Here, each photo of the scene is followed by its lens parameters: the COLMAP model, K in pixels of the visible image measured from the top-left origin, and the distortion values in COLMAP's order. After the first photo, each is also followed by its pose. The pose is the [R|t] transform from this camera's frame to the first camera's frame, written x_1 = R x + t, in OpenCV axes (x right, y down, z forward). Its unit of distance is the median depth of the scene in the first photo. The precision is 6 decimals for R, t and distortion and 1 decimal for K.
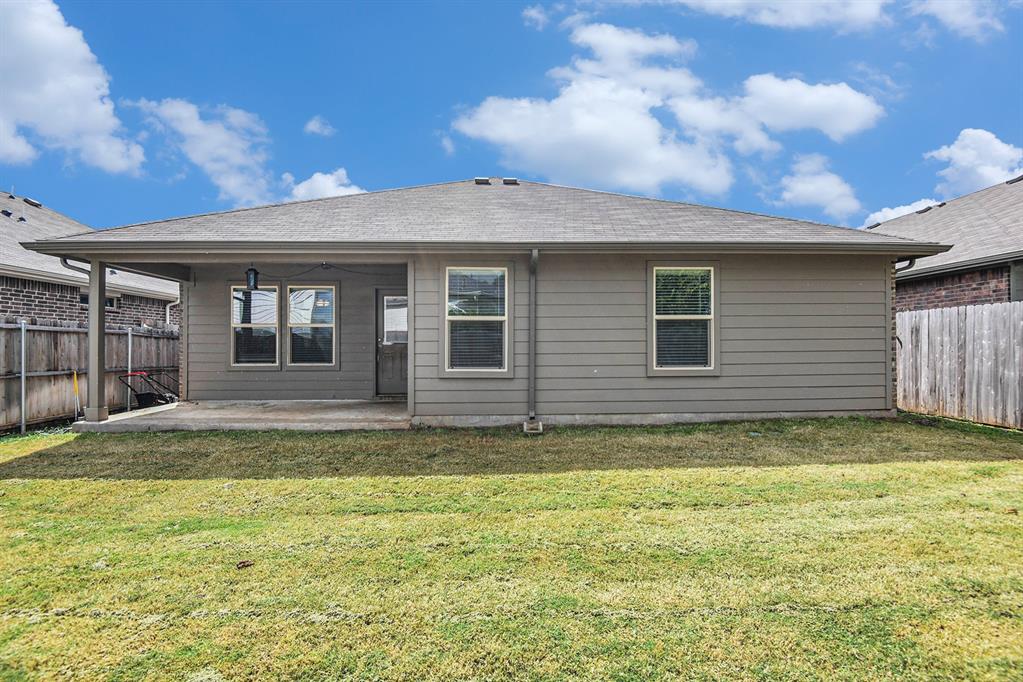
lens RADIAL K [[480.5, 0, 511.5], [0, 480.5, 341.0], [0, 0, 1]] dist [-0.002671, -0.029493]
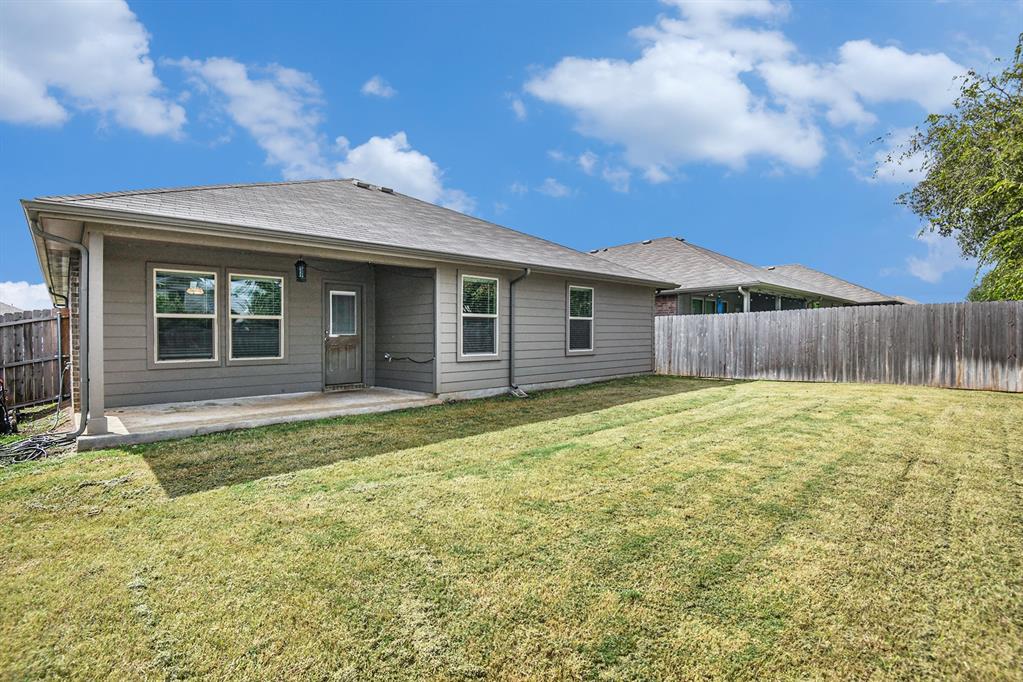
lens RADIAL K [[477.5, 0, 506.9], [0, 477.5, 356.5], [0, 0, 1]] dist [-0.055200, -0.000565]
pose [[0.760396, -0.029742, 0.648778, -0.772336], [0.001849, 0.999046, 0.043633, 0.006777], [-0.649457, -0.031979, 0.759725, -0.034465]]
